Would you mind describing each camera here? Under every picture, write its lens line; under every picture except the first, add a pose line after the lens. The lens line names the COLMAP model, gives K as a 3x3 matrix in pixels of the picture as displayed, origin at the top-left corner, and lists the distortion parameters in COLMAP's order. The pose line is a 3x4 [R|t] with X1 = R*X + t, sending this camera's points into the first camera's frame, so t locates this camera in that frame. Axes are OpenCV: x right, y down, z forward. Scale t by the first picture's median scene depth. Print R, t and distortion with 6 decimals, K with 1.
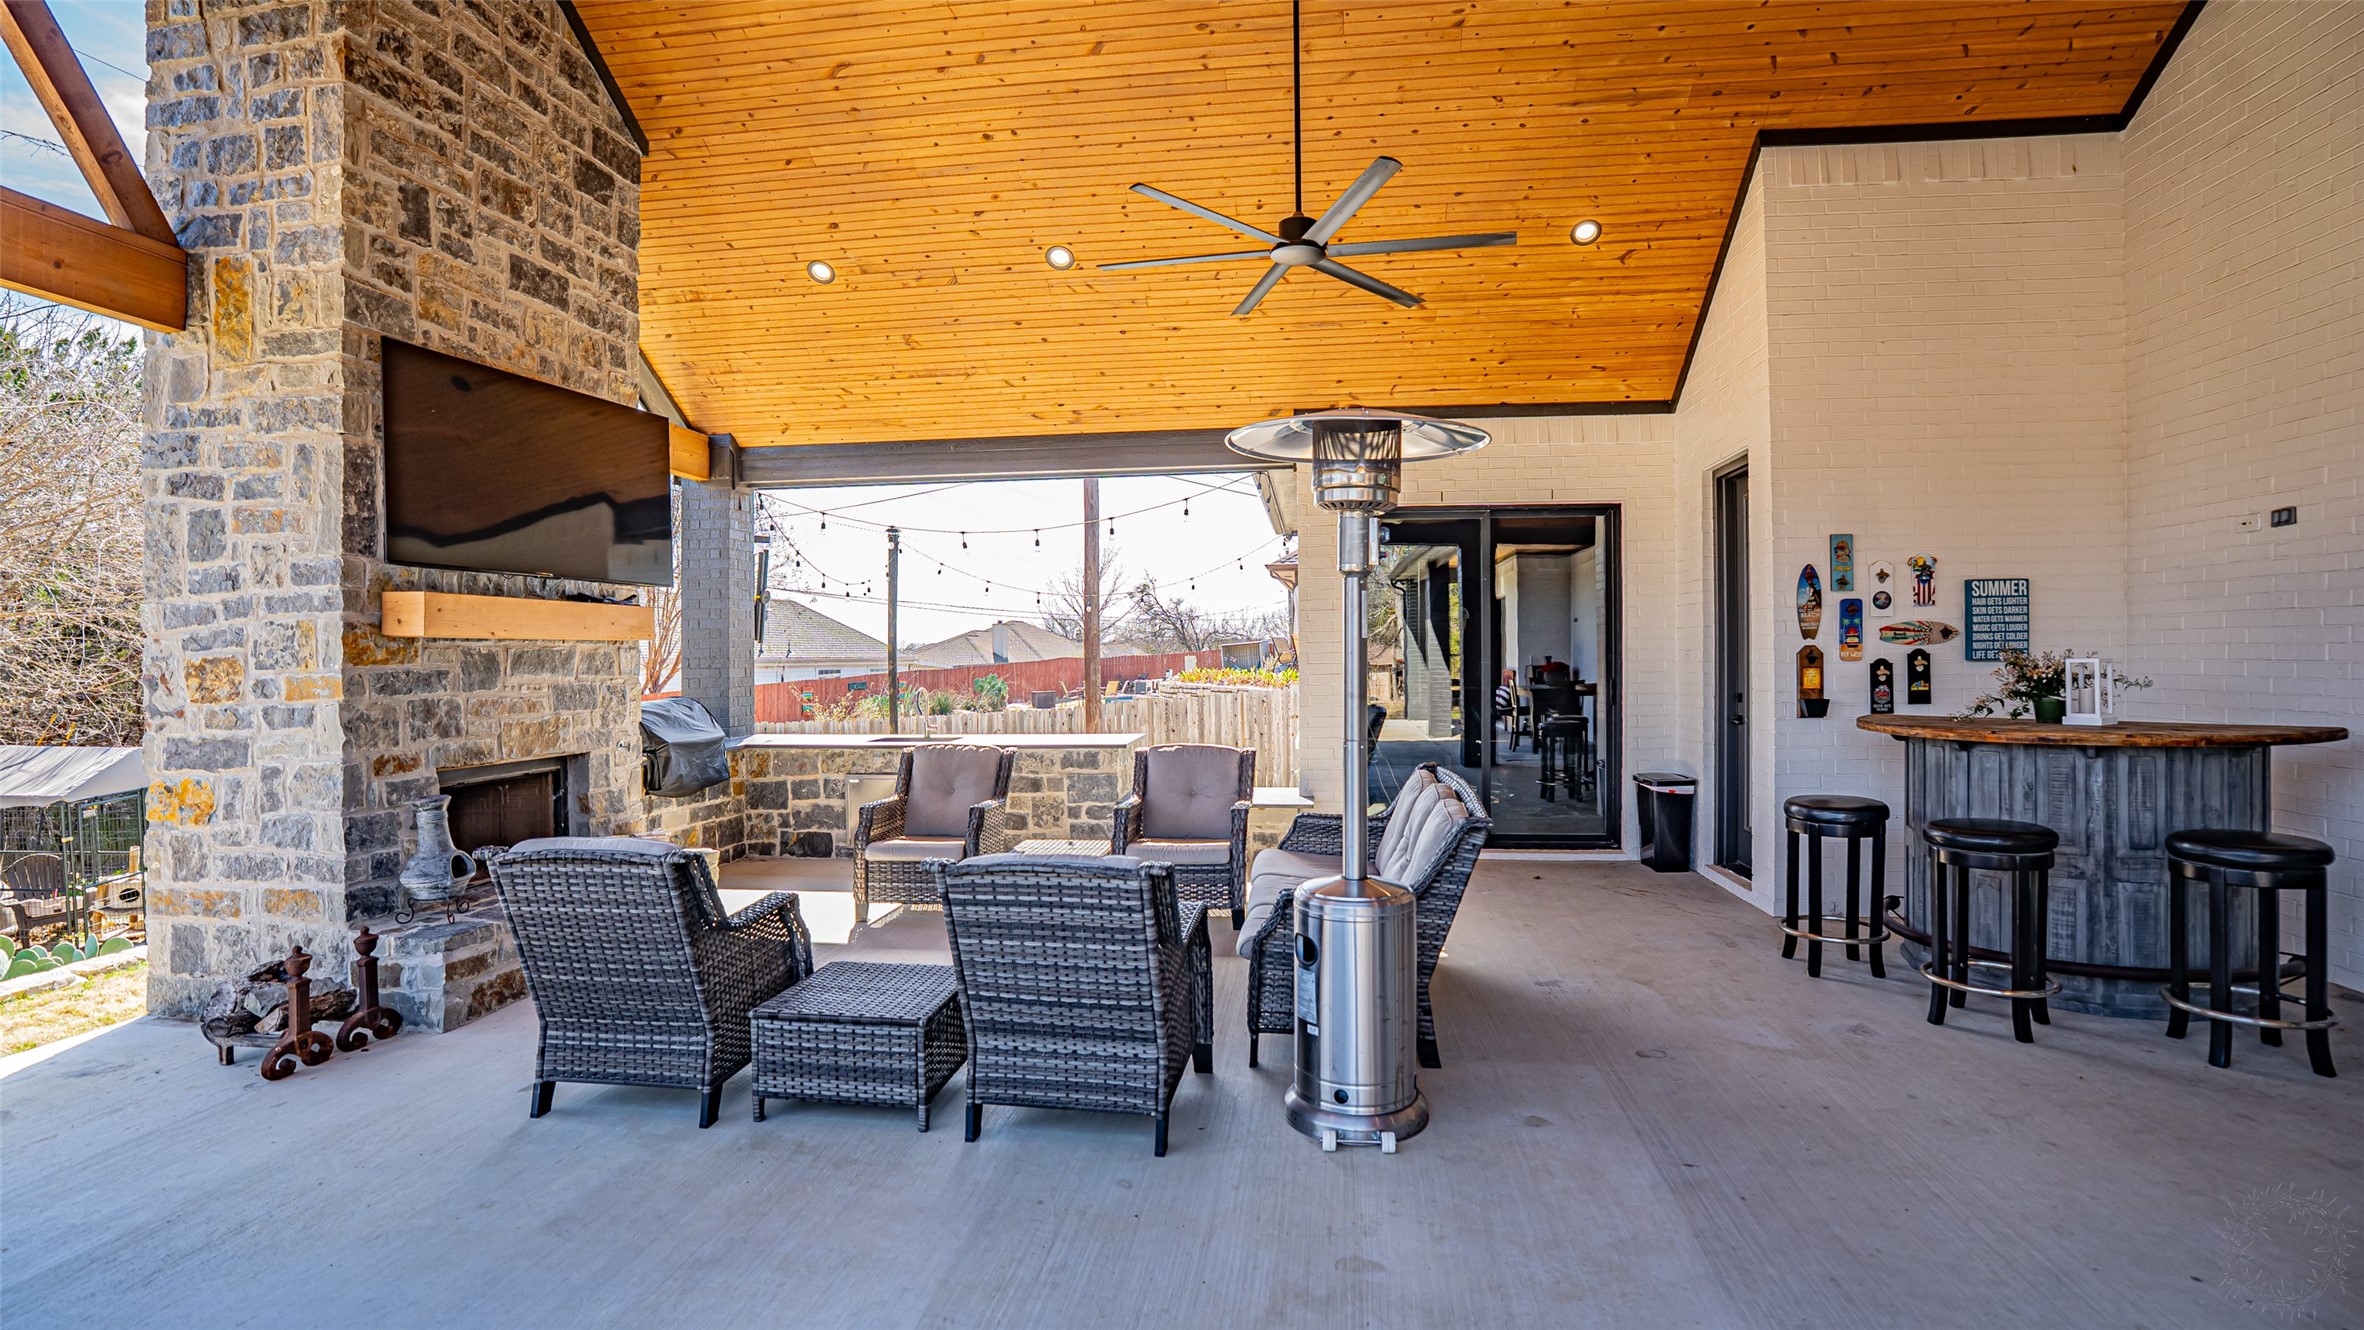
lens RADIAL K [[1129.3, 0, 1176.8], [0, 1129.3, 627.6], [0, 0, 1]] dist [-0.035435, 0.046462]
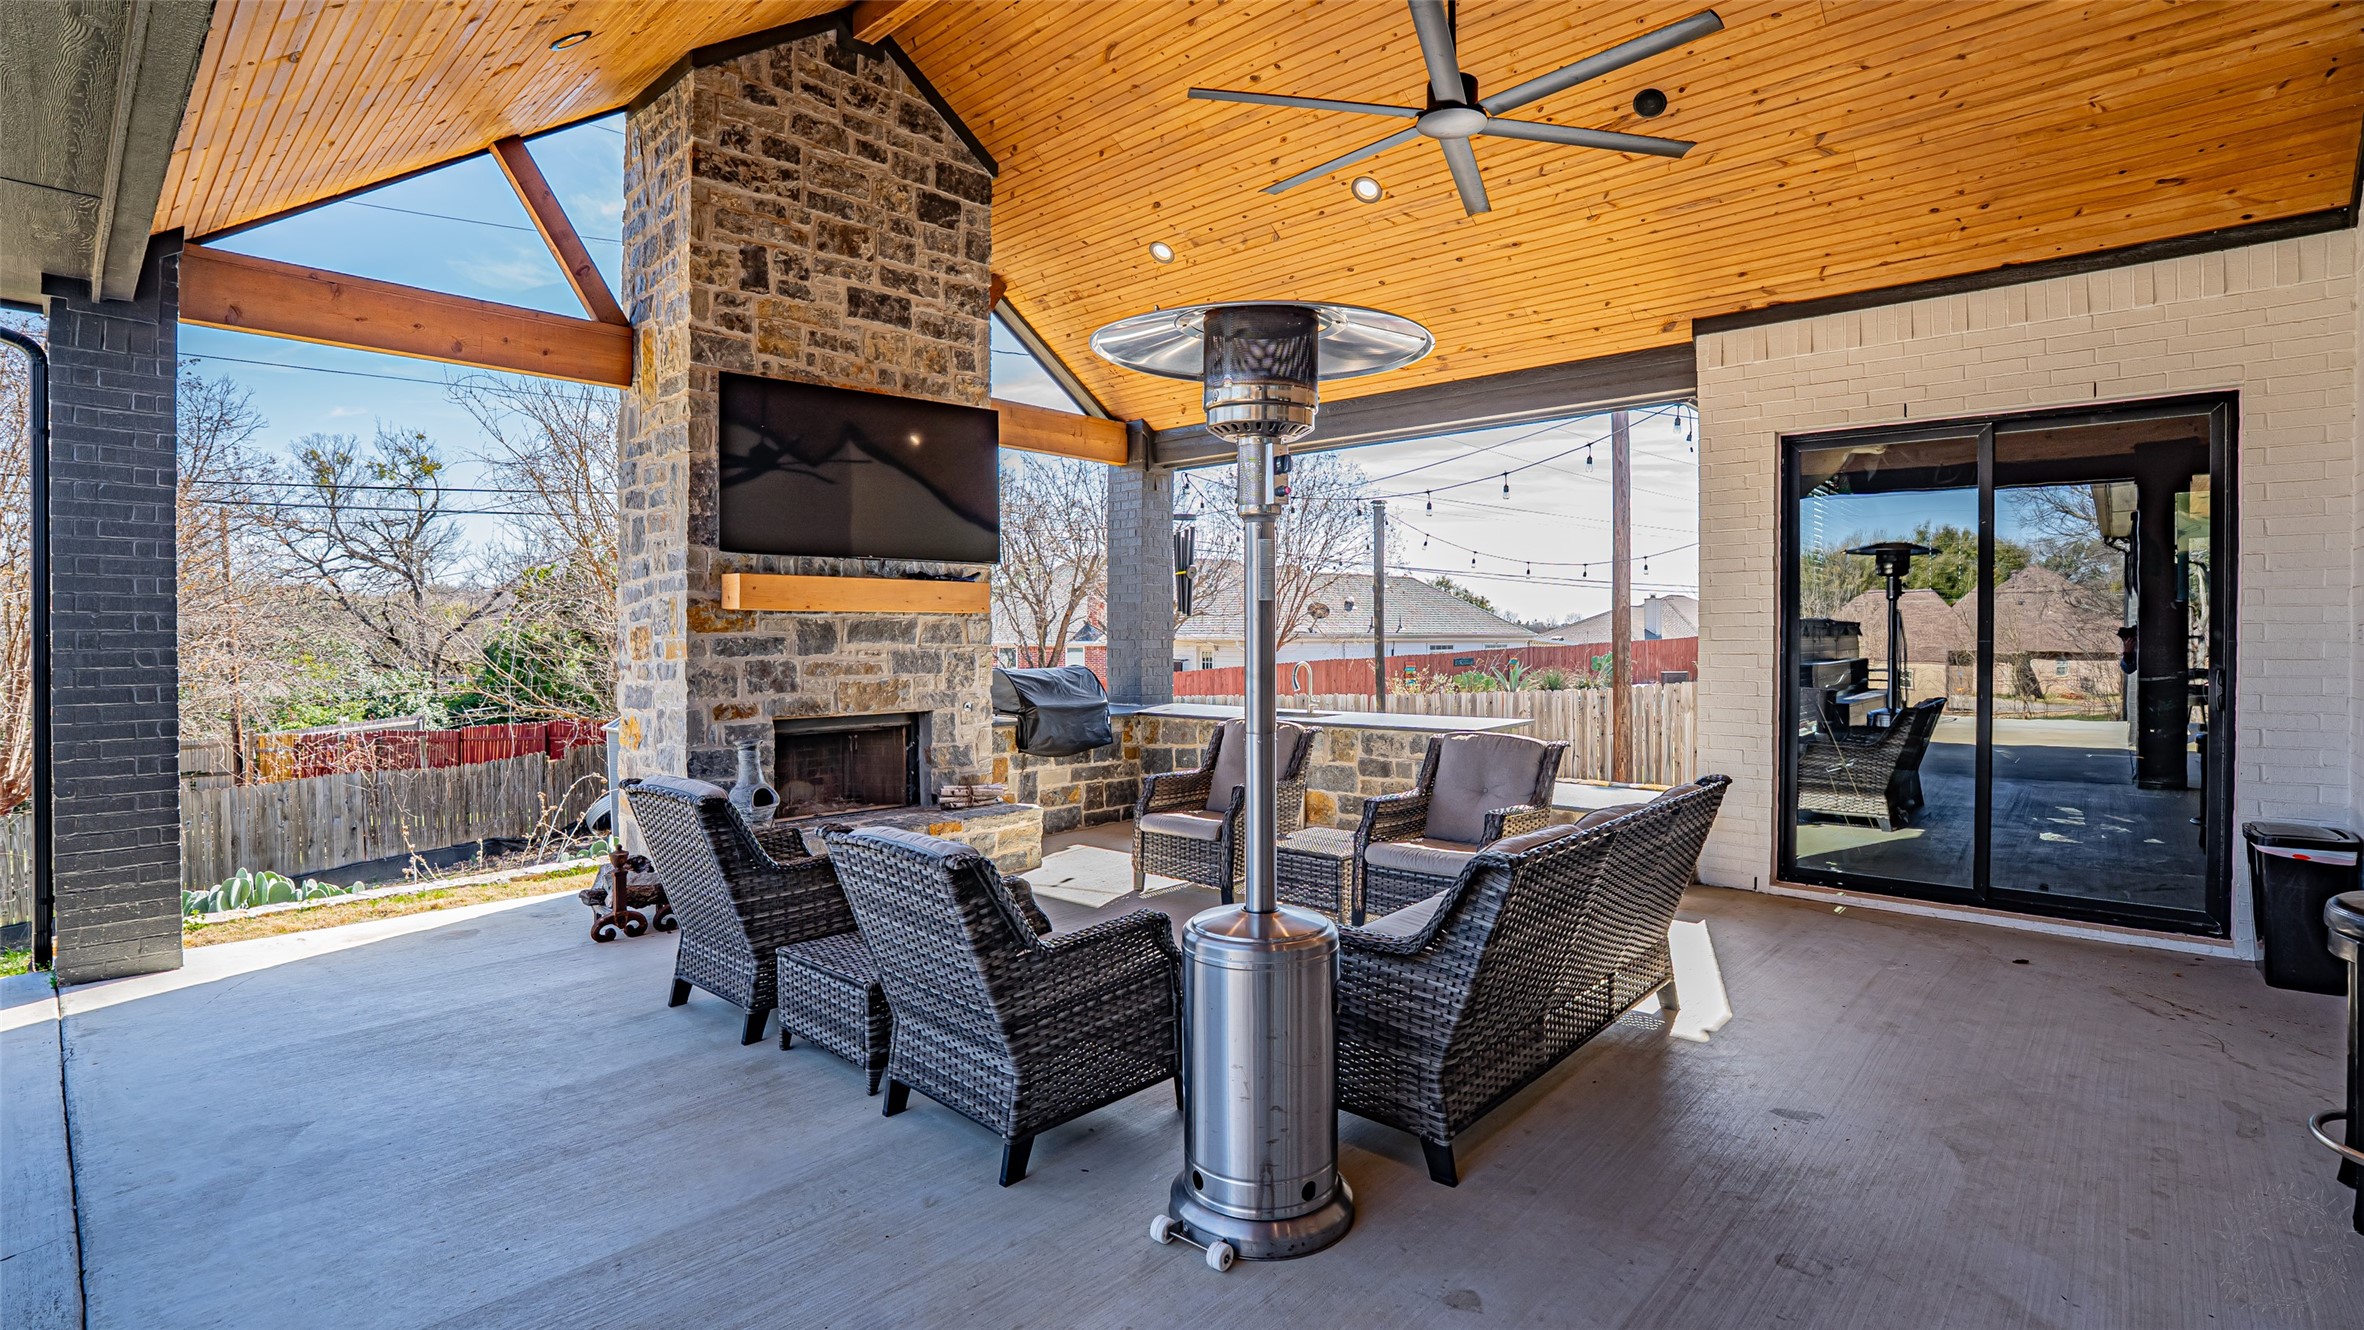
lens RADIAL K [[1144.6, 0, 1177.5], [0, 1144.6, 609.1], [0, 0, 1]] dist [-0.002993, 0.001193]
pose [[0.826020, -0.005933, -0.563609, 0.374385], [0.008921, 0.999957, 0.002548, 0.007334], [0.563570, -0.007132, 0.826038, 0.195272]]
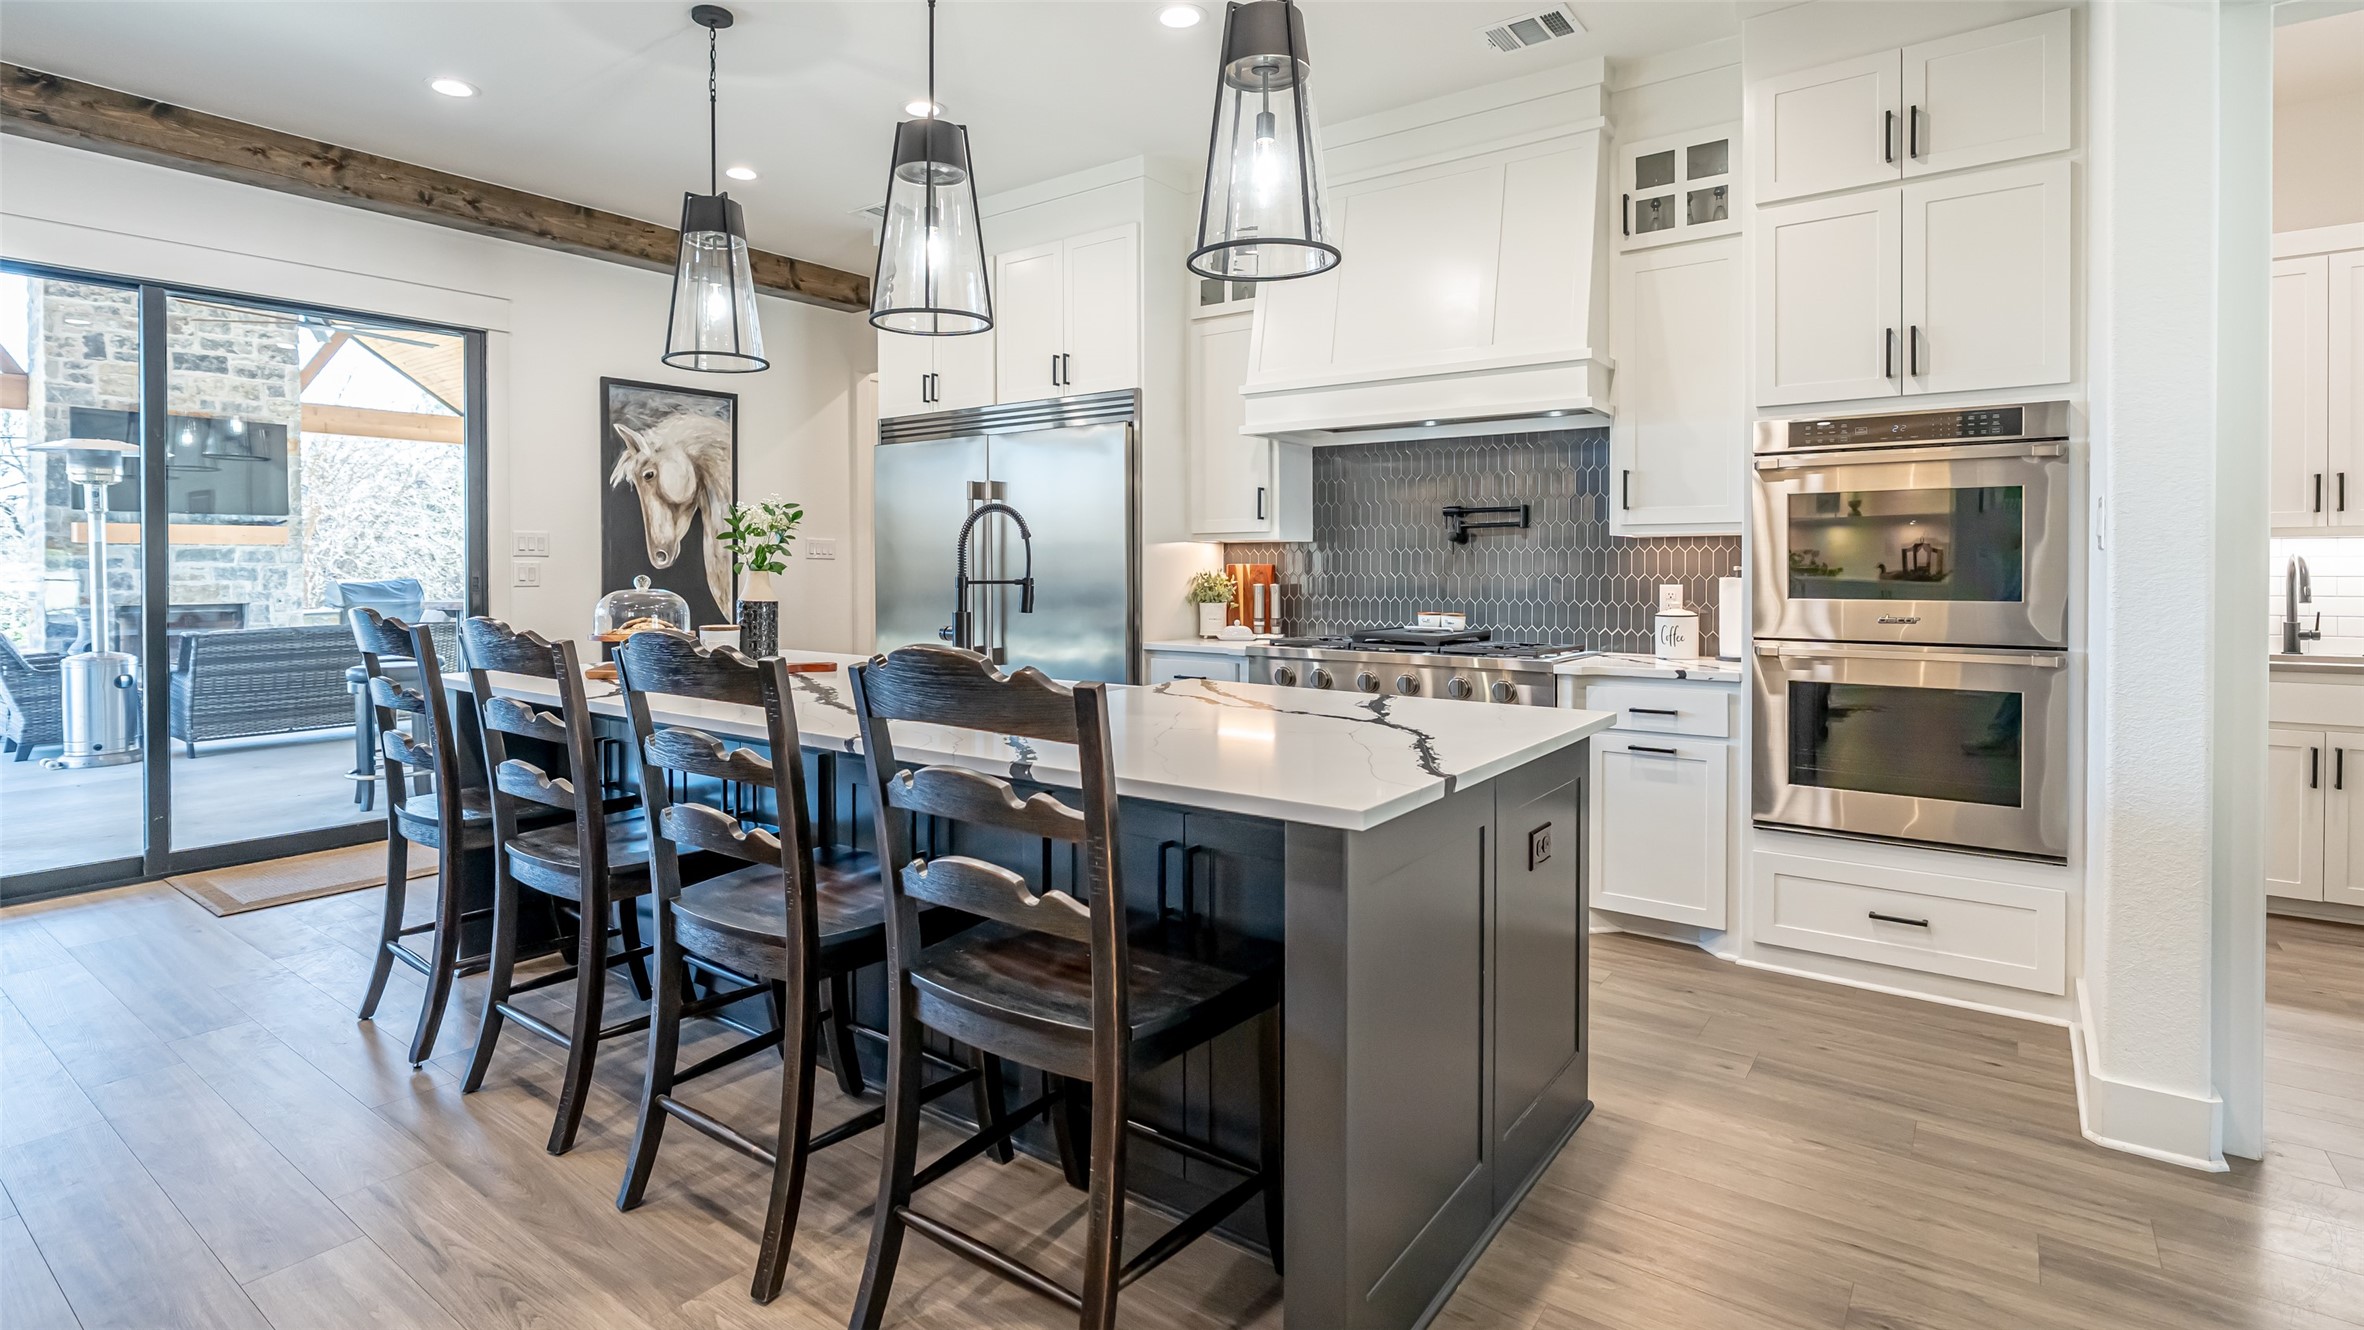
lens RADIAL K [[1110.8, 0, 1133.0], [0, 1110.8, 581.2], [0, 0, 1]] dist [-0.013047, 0.001047]
pose [[0.880946, 0.007143, -0.473162, 1.860707], [0.011864, 0.999238, 0.037172, 0.023776], [0.473067, -0.038360, 0.880191, 0.064138]]
